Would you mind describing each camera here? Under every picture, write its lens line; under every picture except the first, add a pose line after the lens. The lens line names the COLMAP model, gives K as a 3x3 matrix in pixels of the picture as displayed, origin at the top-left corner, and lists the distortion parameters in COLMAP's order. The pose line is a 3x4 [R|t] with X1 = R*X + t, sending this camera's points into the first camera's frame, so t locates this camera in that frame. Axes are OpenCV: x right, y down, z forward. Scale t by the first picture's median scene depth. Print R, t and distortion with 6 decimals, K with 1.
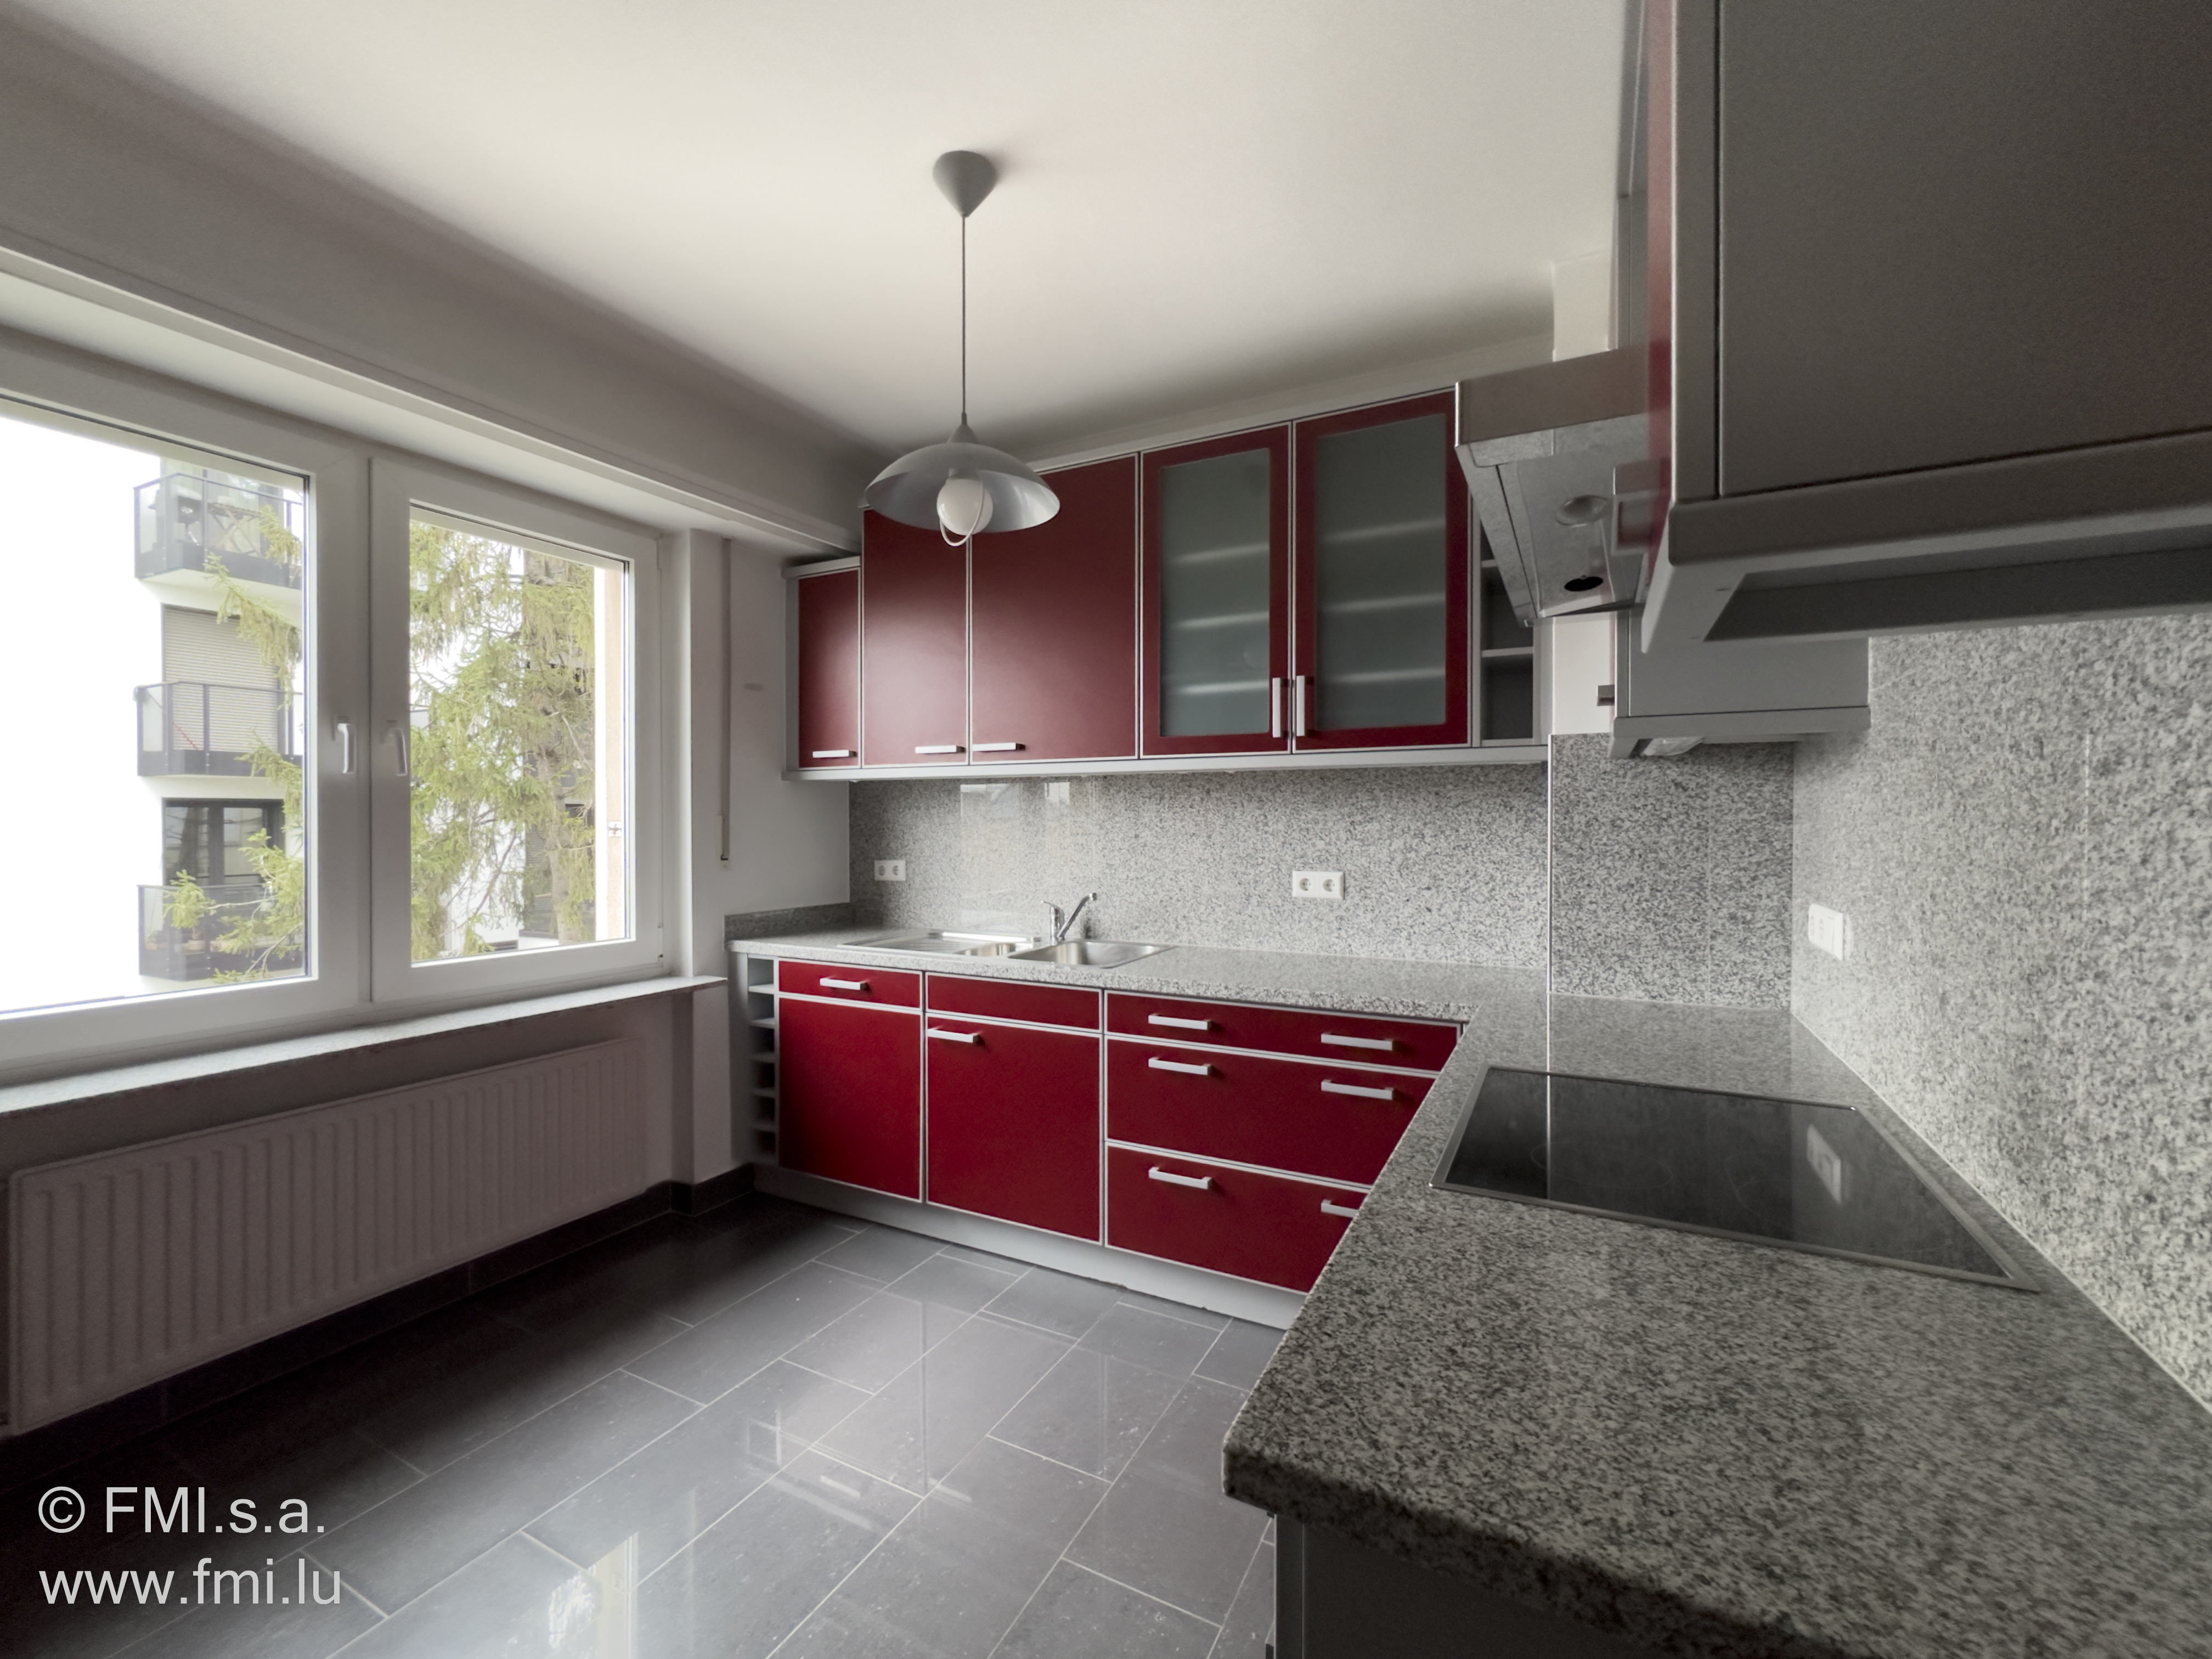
lens RADIAL K [[900.9, 0, 1107.5], [0, 900.9, 818.2], [0, 0, 1]] dist [-0.008692, 0.001051]
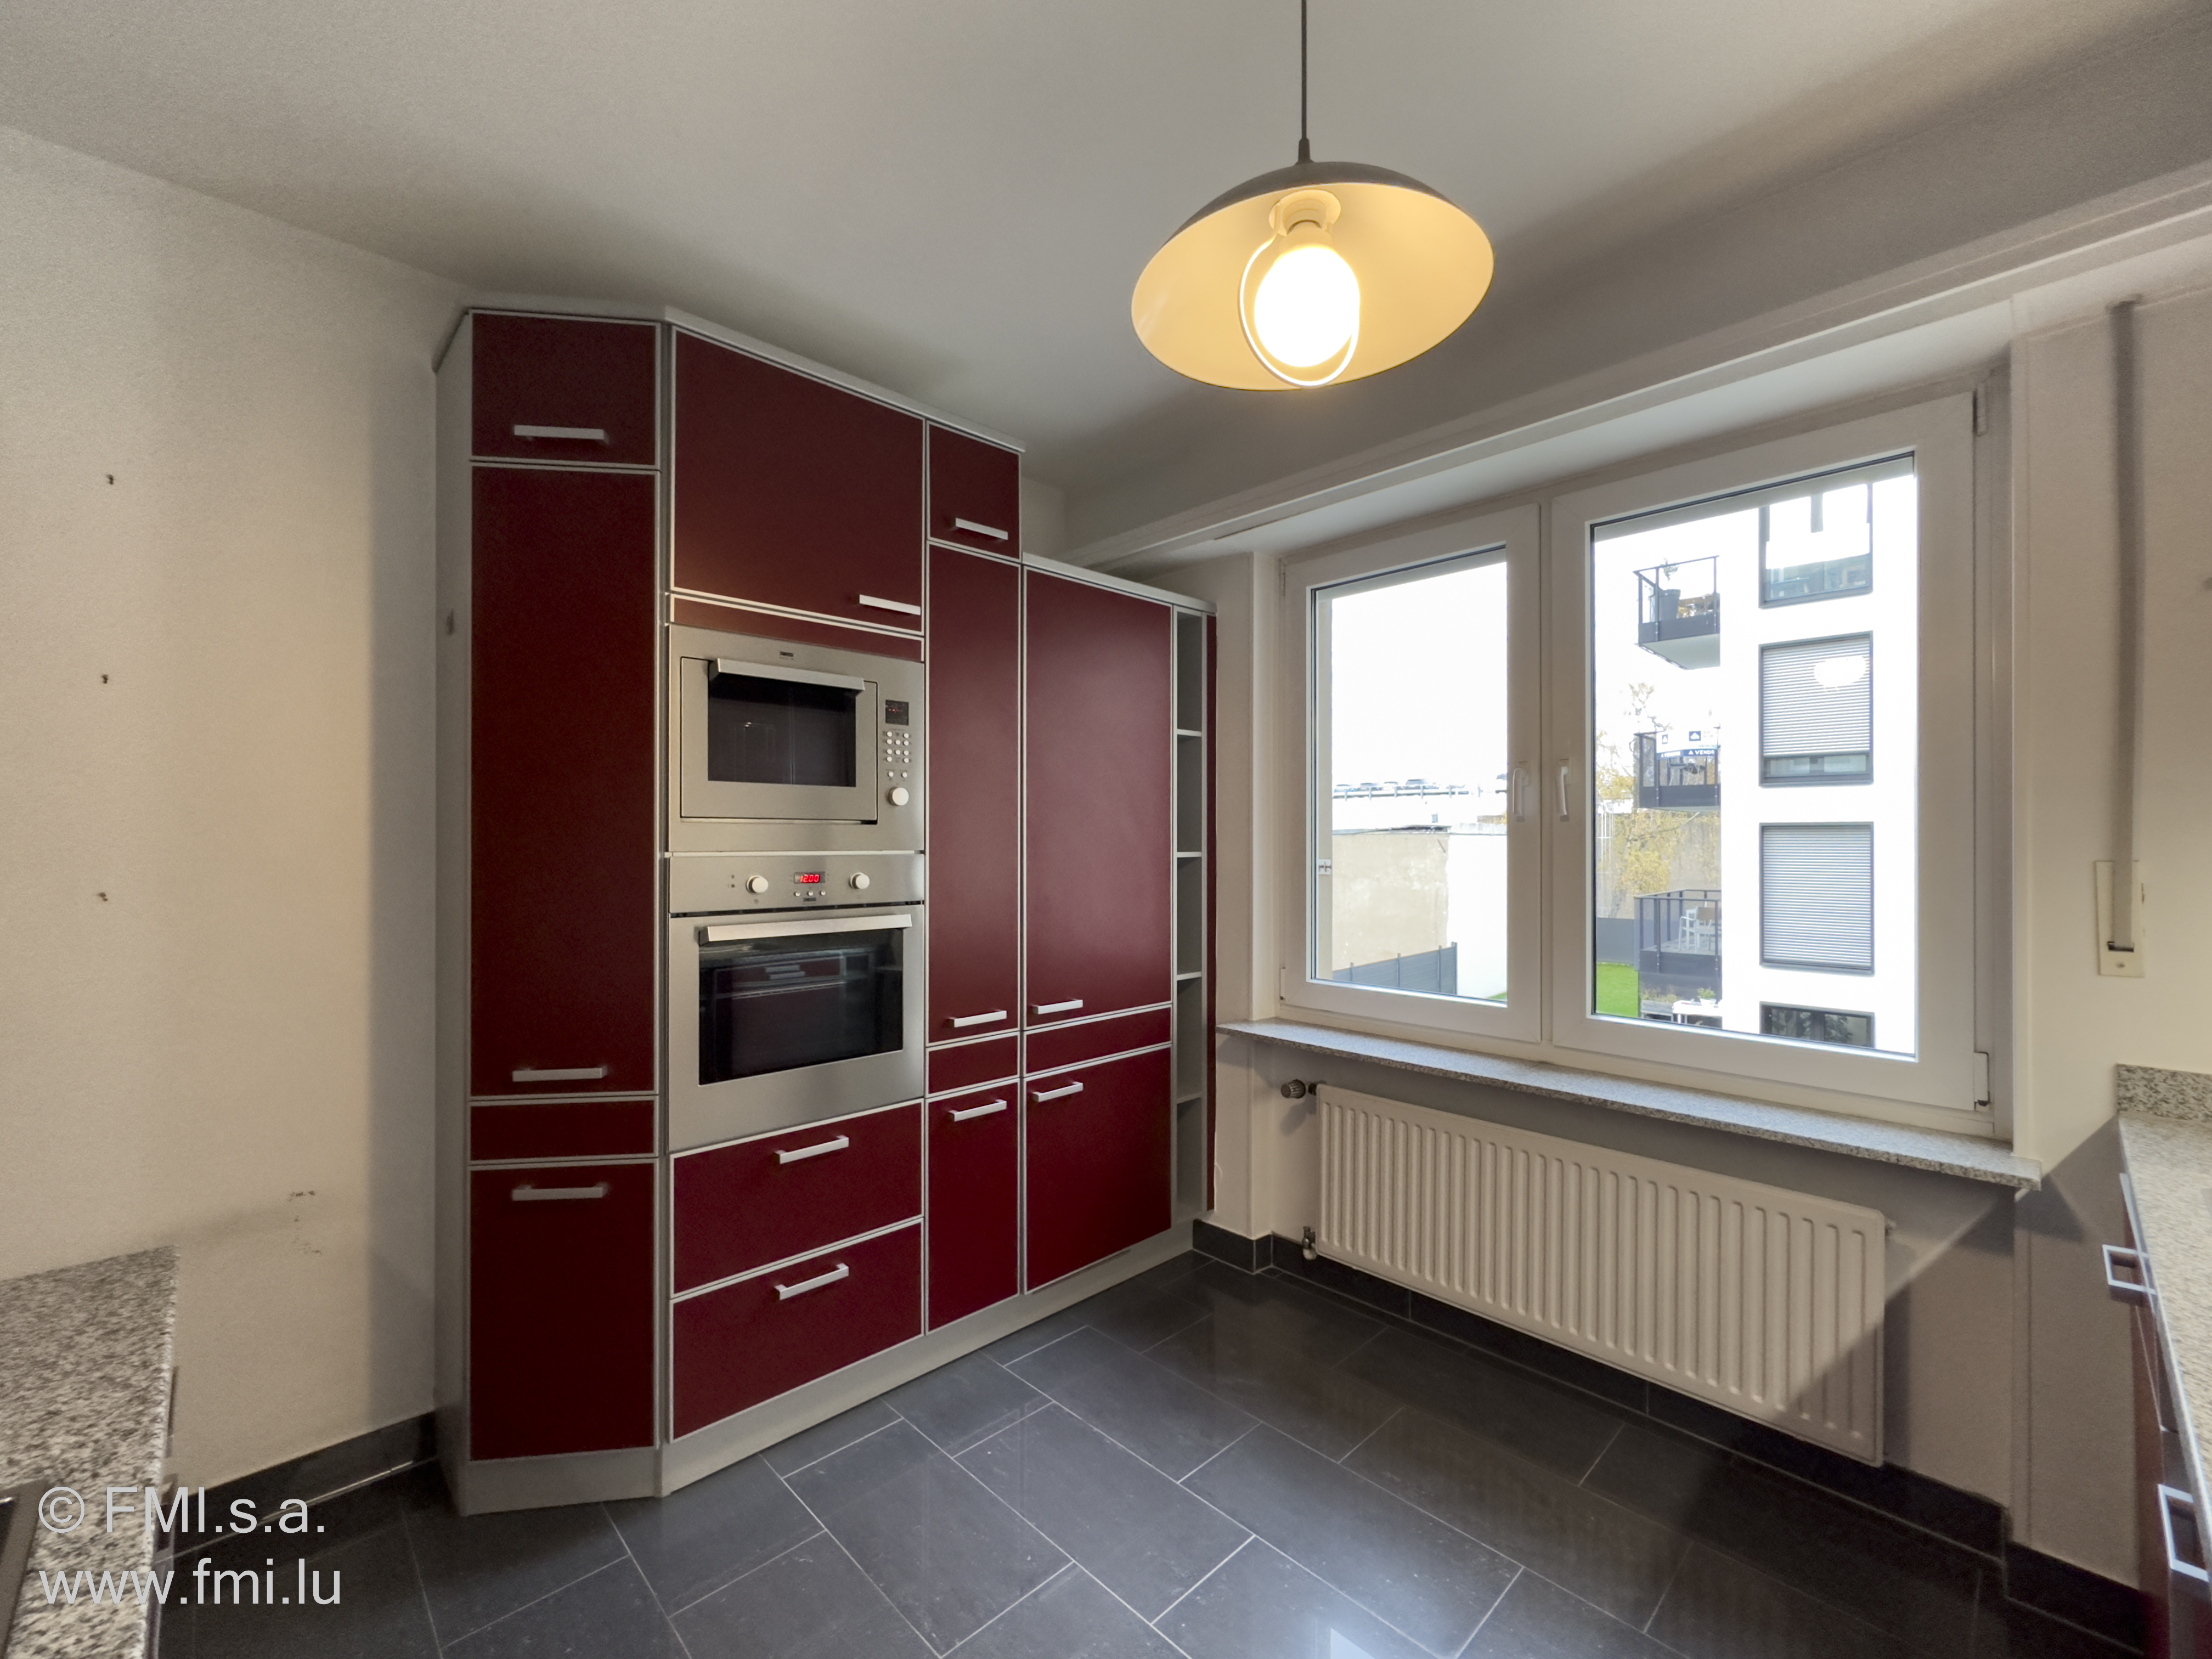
lens RADIAL K [[900.9, 0, 1085.2], [0, 900.9, 843.9], [0, 0, 1]] dist [-0.008692, 0.001051]
pose [[-0.301999, 0.008832, -0.953267, 0.820817], [-0.001328, 0.999952, 0.009685, -0.064099], [0.953307, 0.004191, -0.301973, 2.114548]]
